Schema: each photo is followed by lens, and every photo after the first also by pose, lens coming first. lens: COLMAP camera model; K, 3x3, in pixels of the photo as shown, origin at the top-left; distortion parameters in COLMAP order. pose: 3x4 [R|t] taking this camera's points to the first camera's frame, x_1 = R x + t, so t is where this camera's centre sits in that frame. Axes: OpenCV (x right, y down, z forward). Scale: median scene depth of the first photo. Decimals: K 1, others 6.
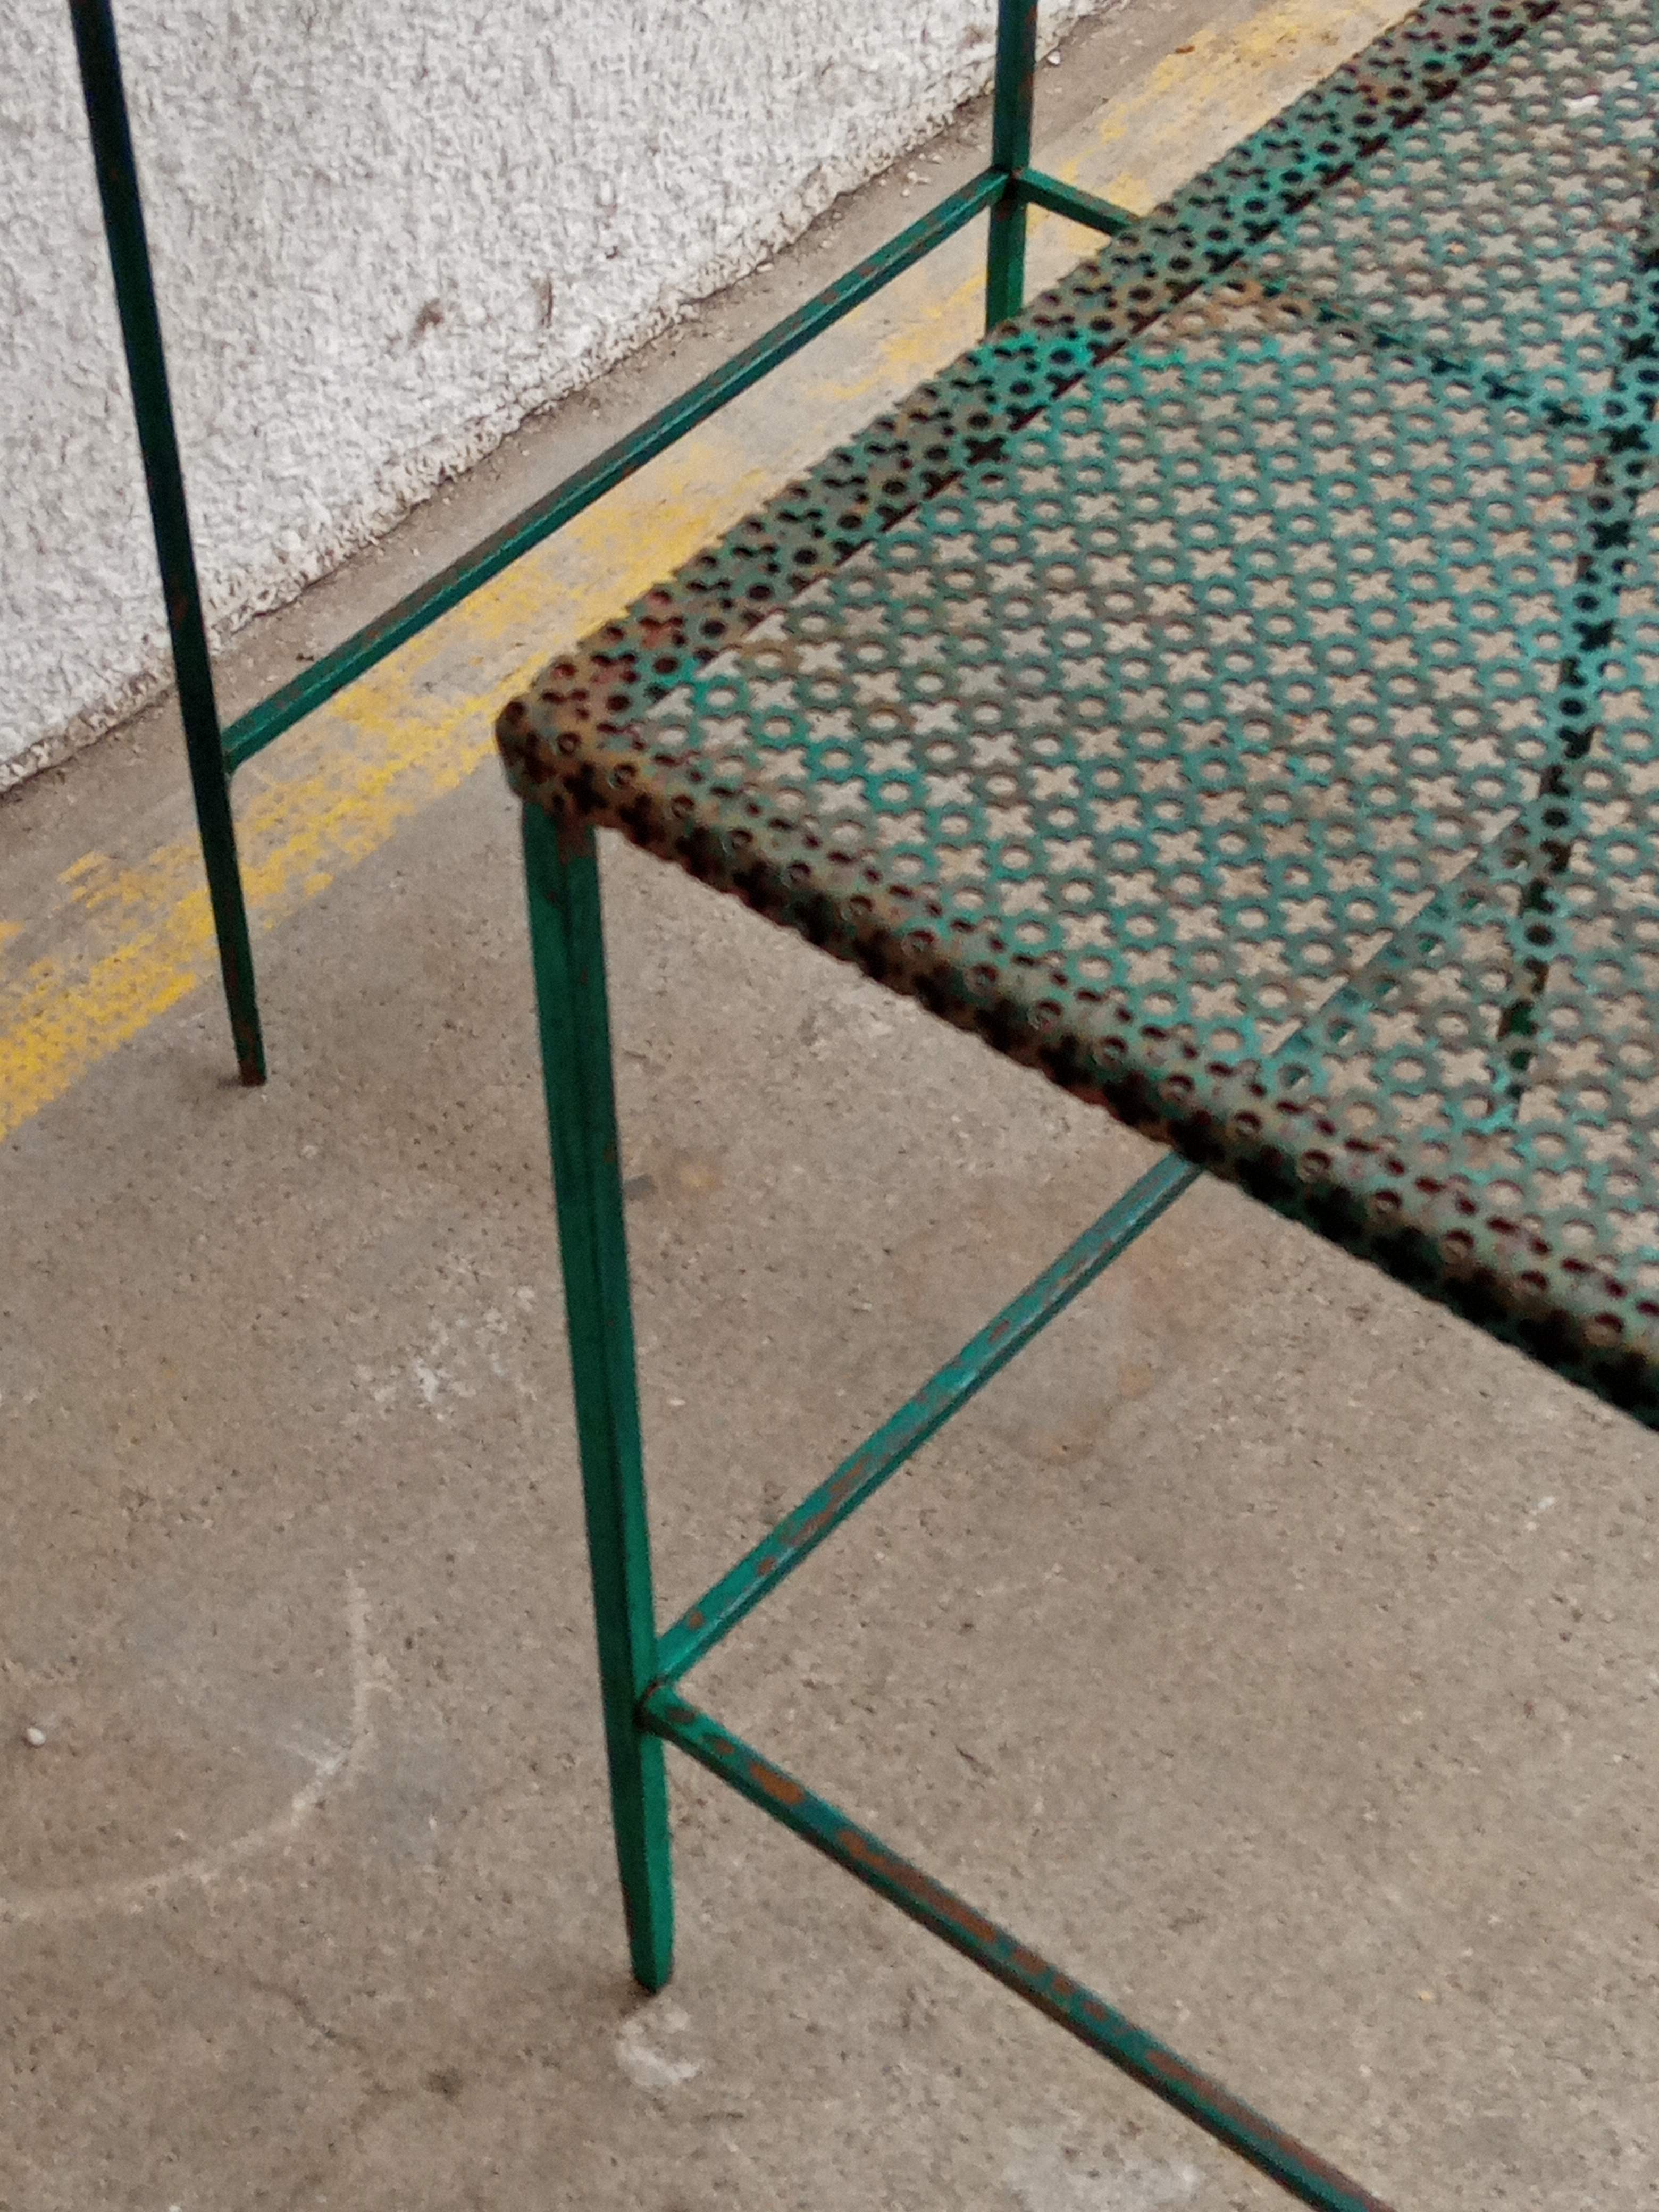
lens RADIAL K [[3764.7, 0, 765.3], [0, 3764.7, 1071.8], [0, 0, 1]] dist [0.131370, -0.353531]
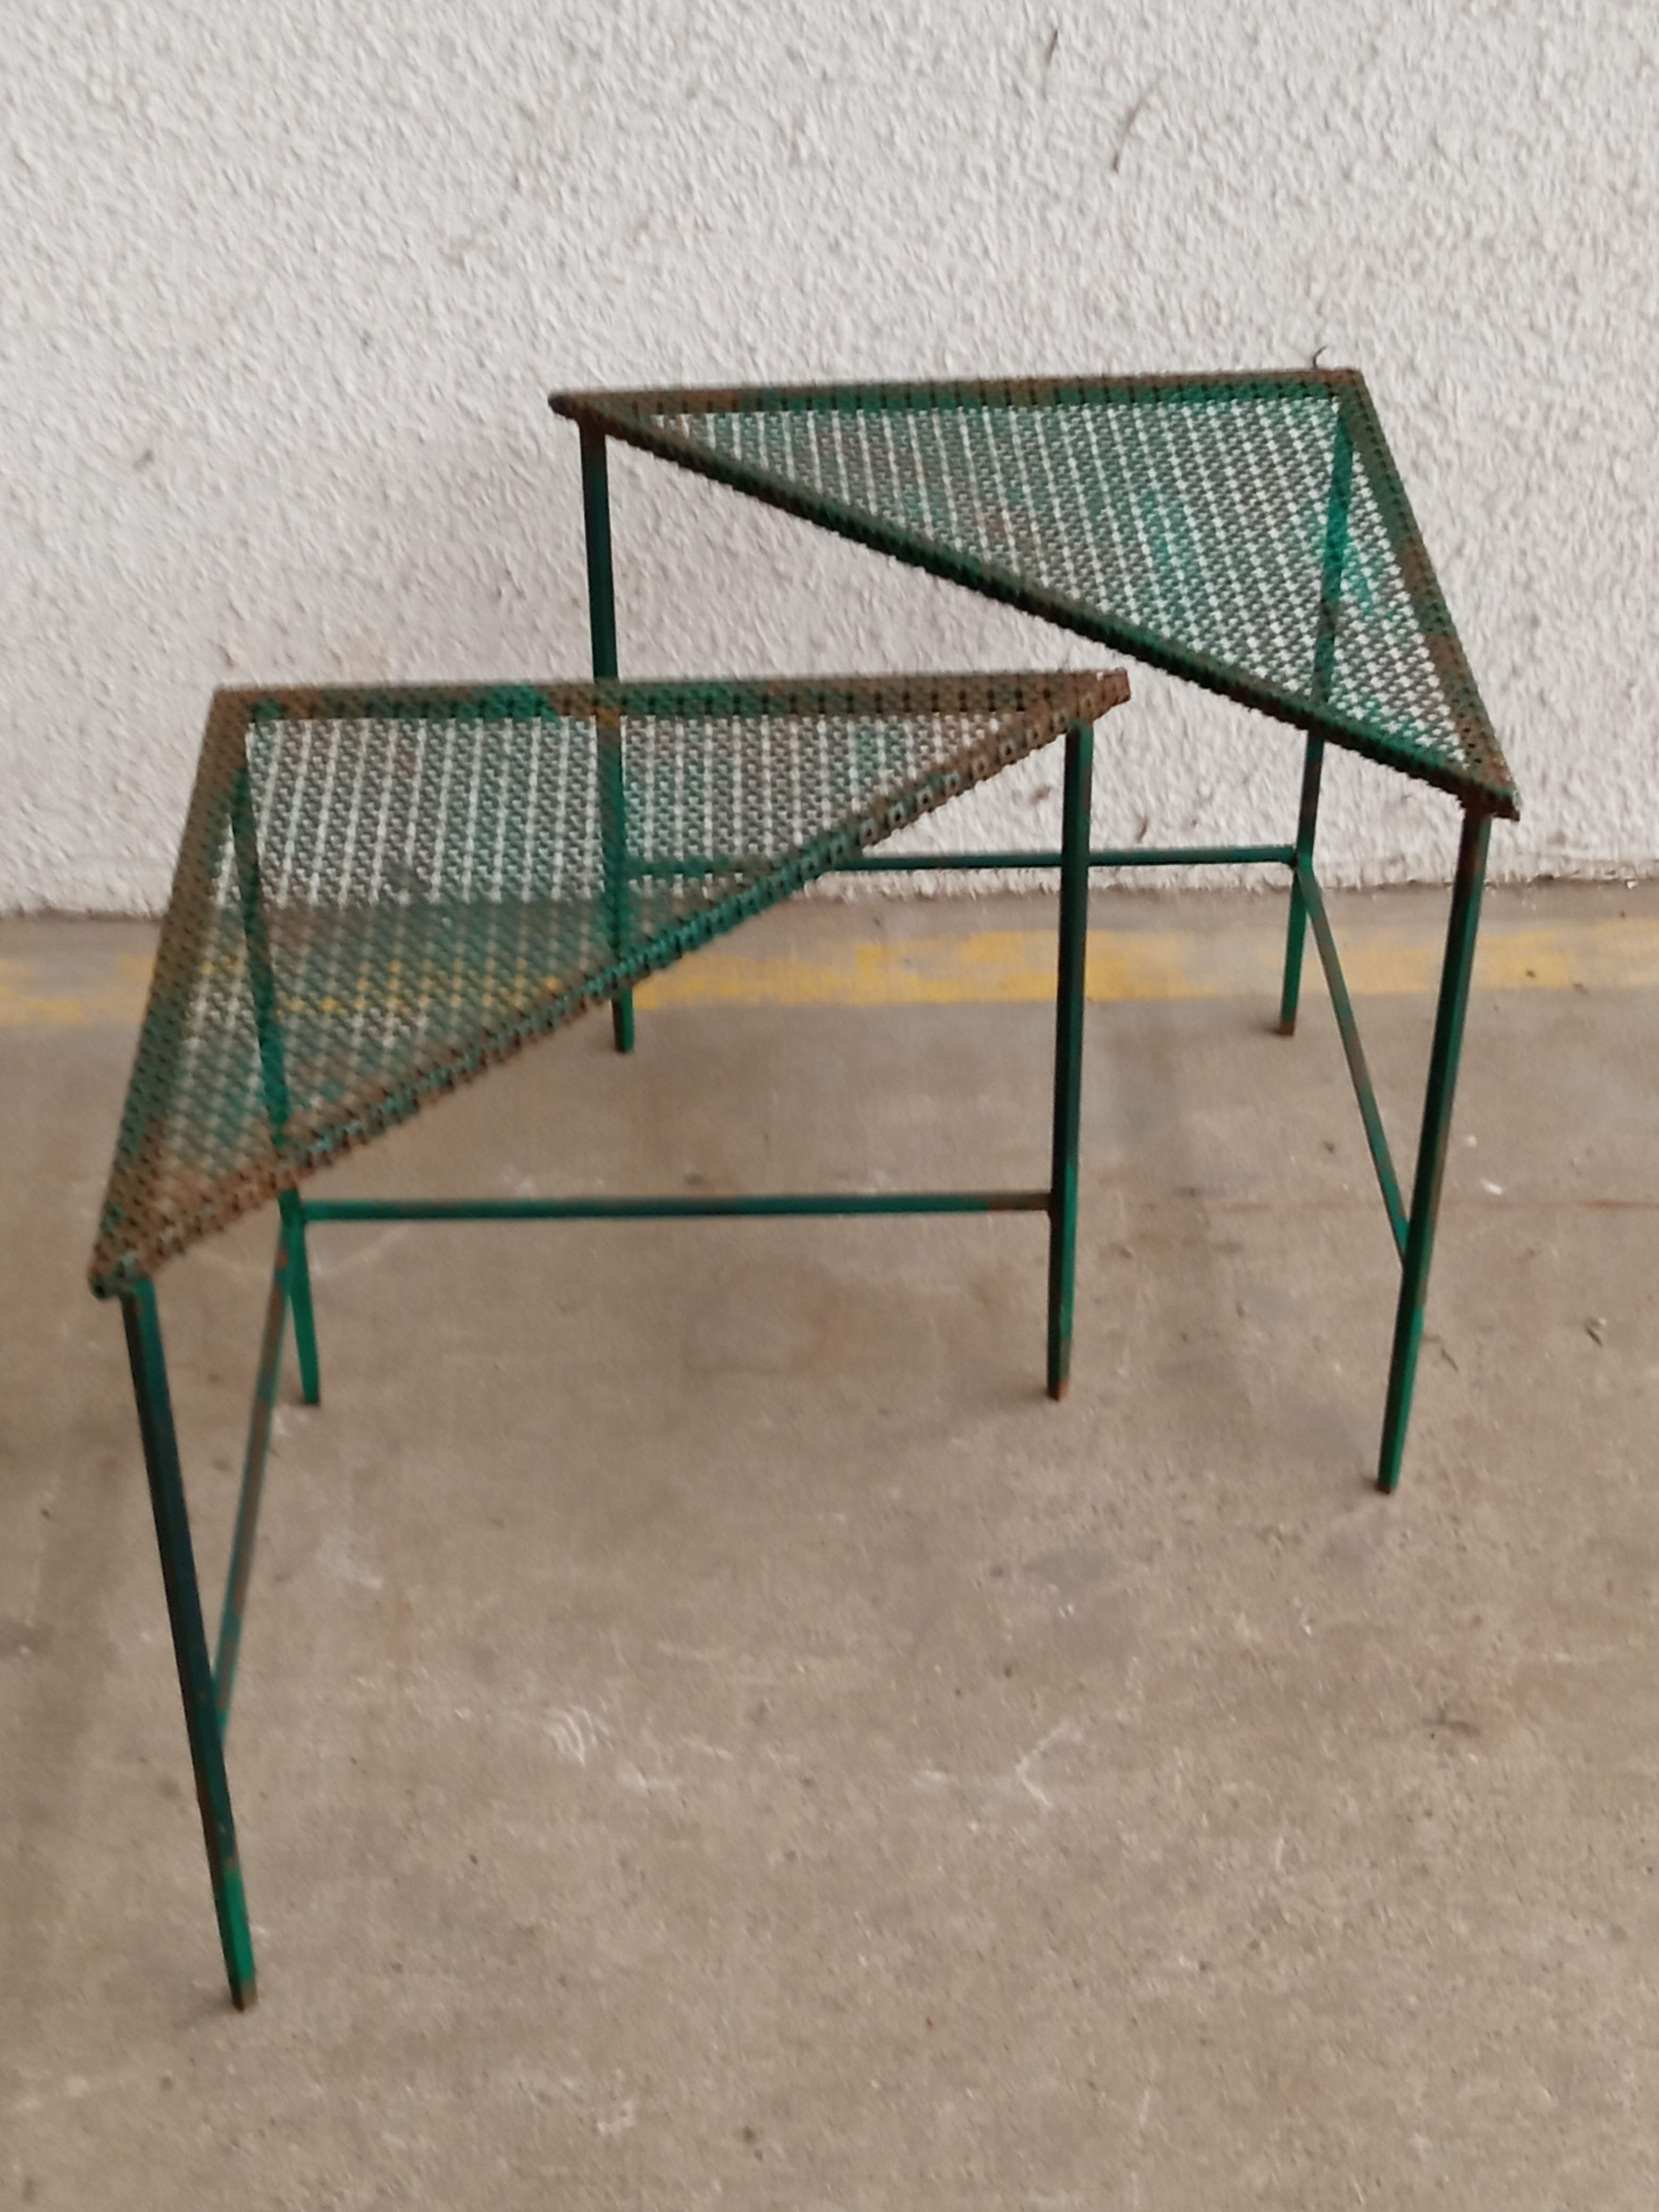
lens RADIAL K [[3737.8, 0, 740.4], [0, 3737.8, 1090.4], [0, 0, 1]] dist [0.090350, -0.126727]
pose [[0.646249, 0.456592, -0.611462, 1.139425], [-0.548959, 0.834736, 0.043125, -0.102244], [0.530100, 0.307798, 0.790098, -0.473029]]
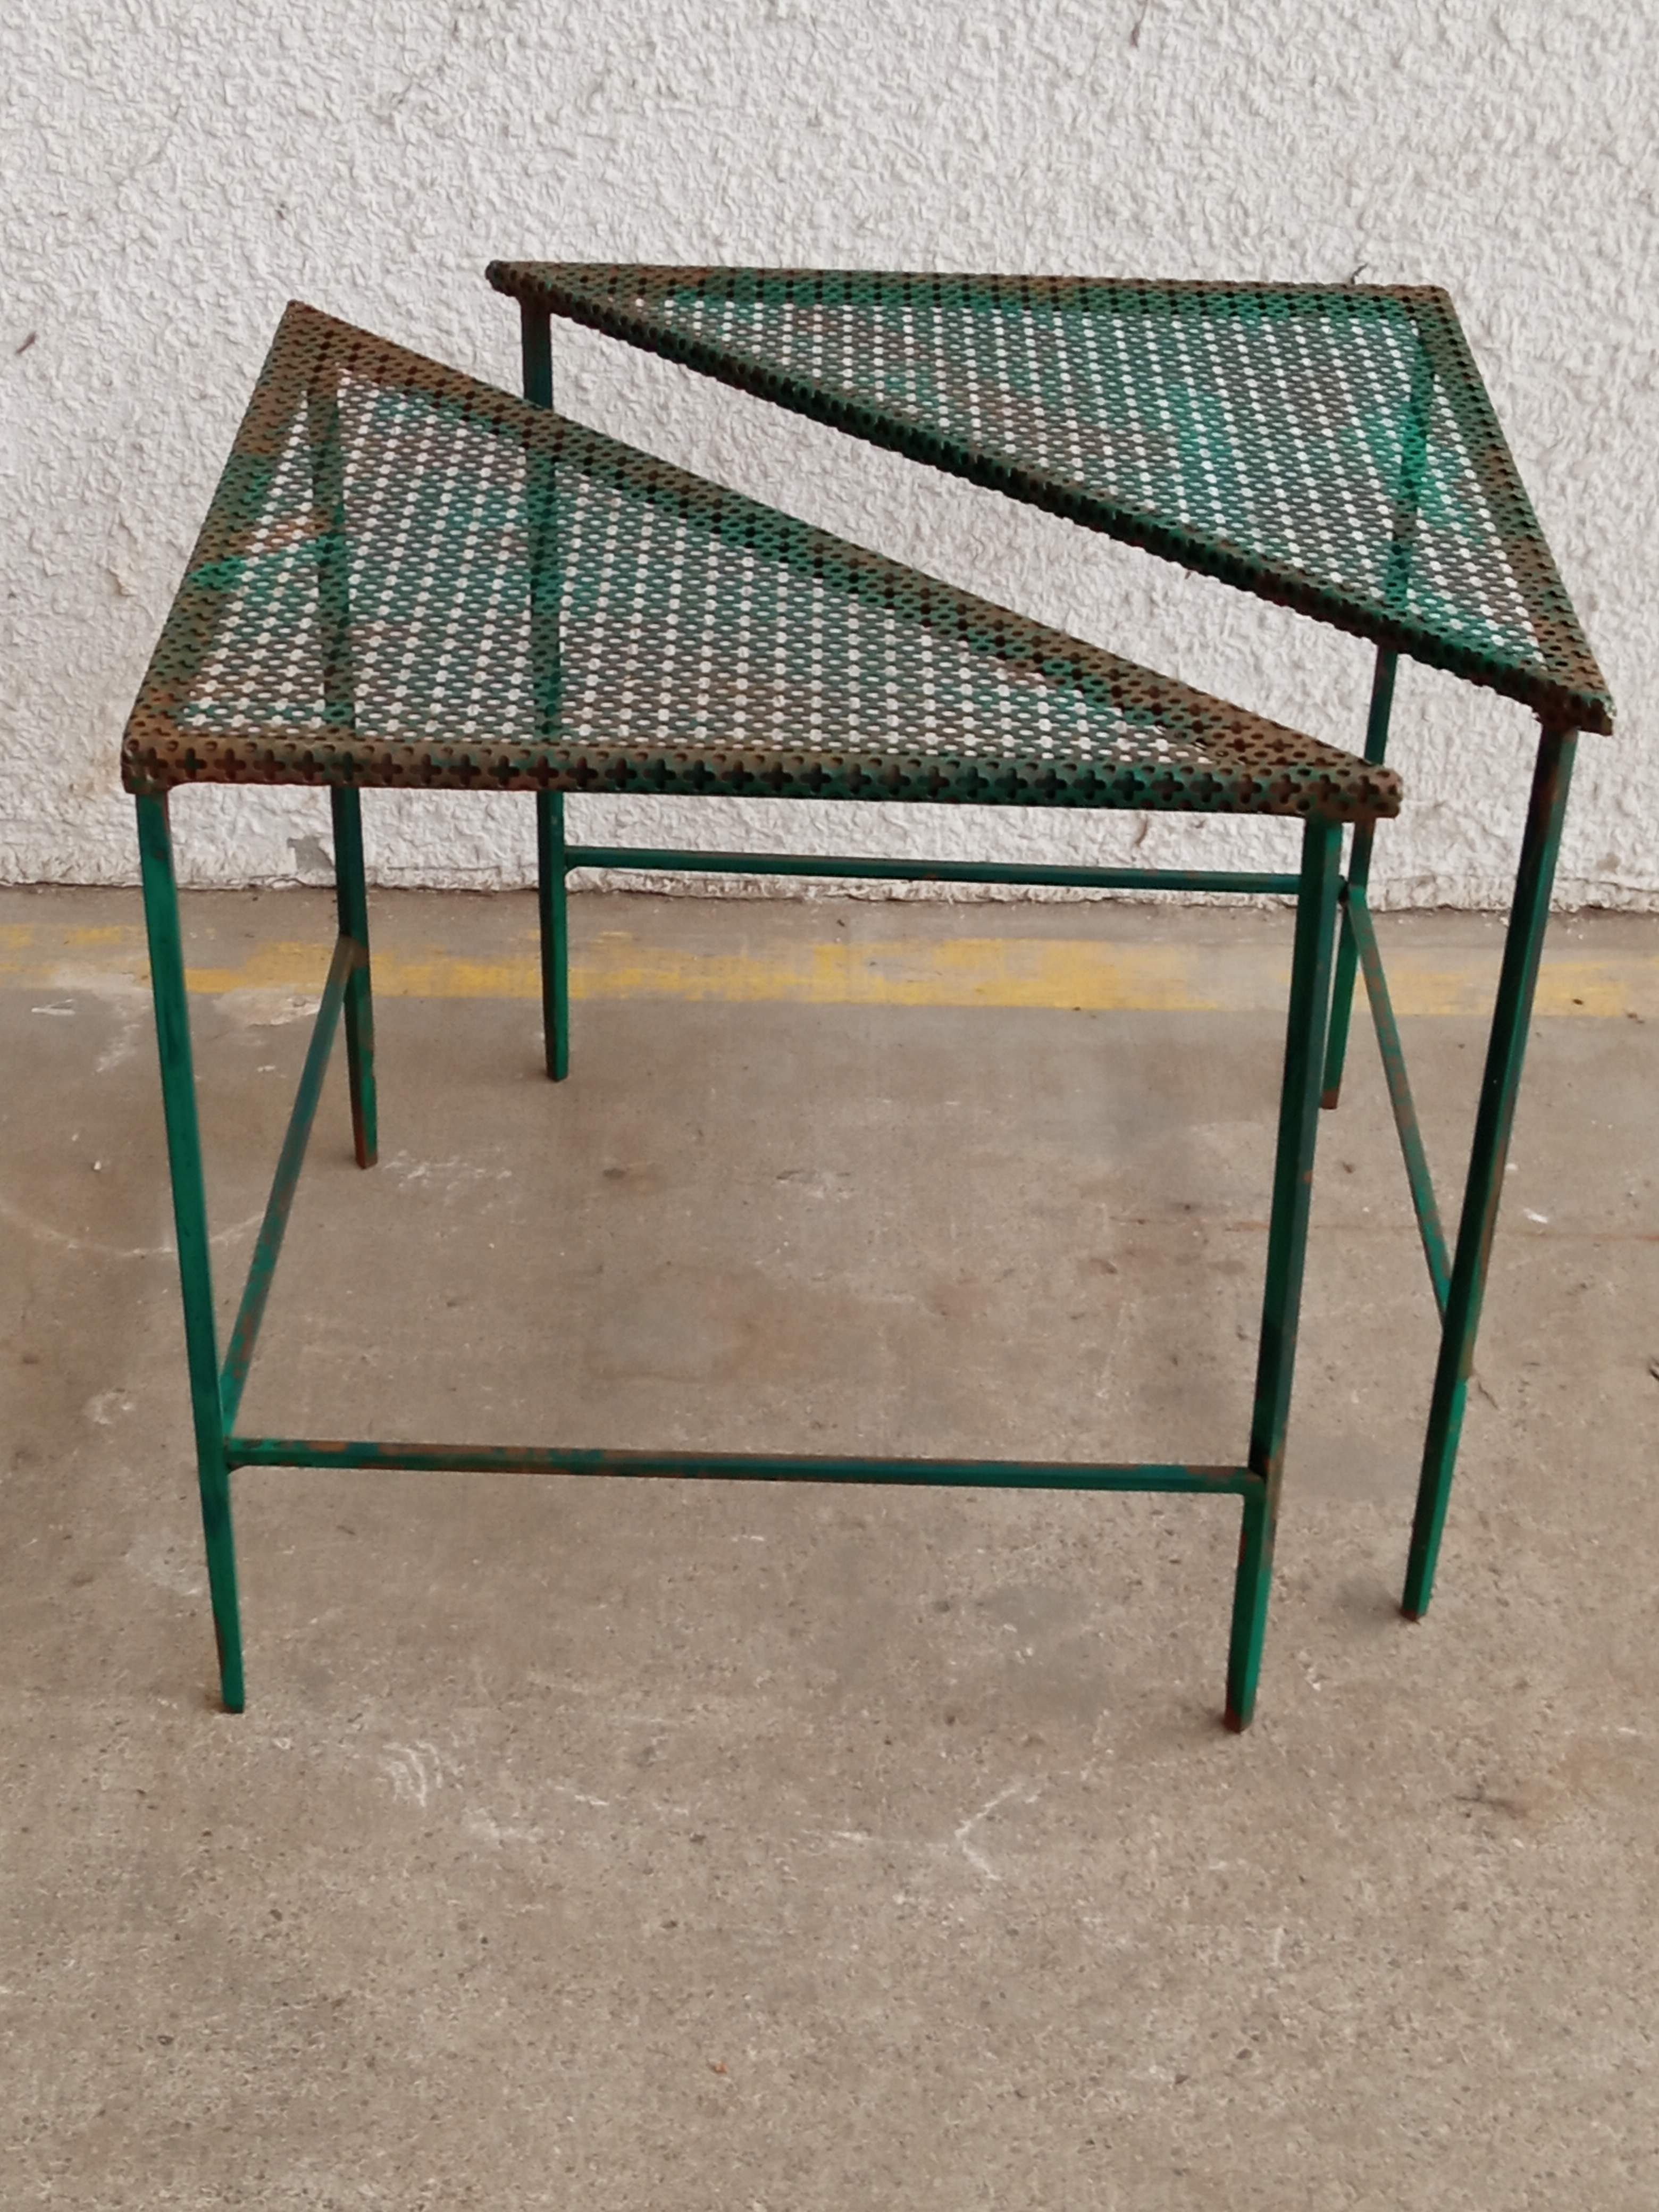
lens RADIAL K [[3556.8, 0, 767.9], [0, 3556.8, 1070.9], [0, 0, 1]] dist [0.144025, -0.309281]
pose [[0.631771, 0.423455, -0.649270, 1.021644], [-0.581046, 0.813115, -0.035071, 0.010432], [0.513080, 0.399413, 0.759749, -0.138015]]
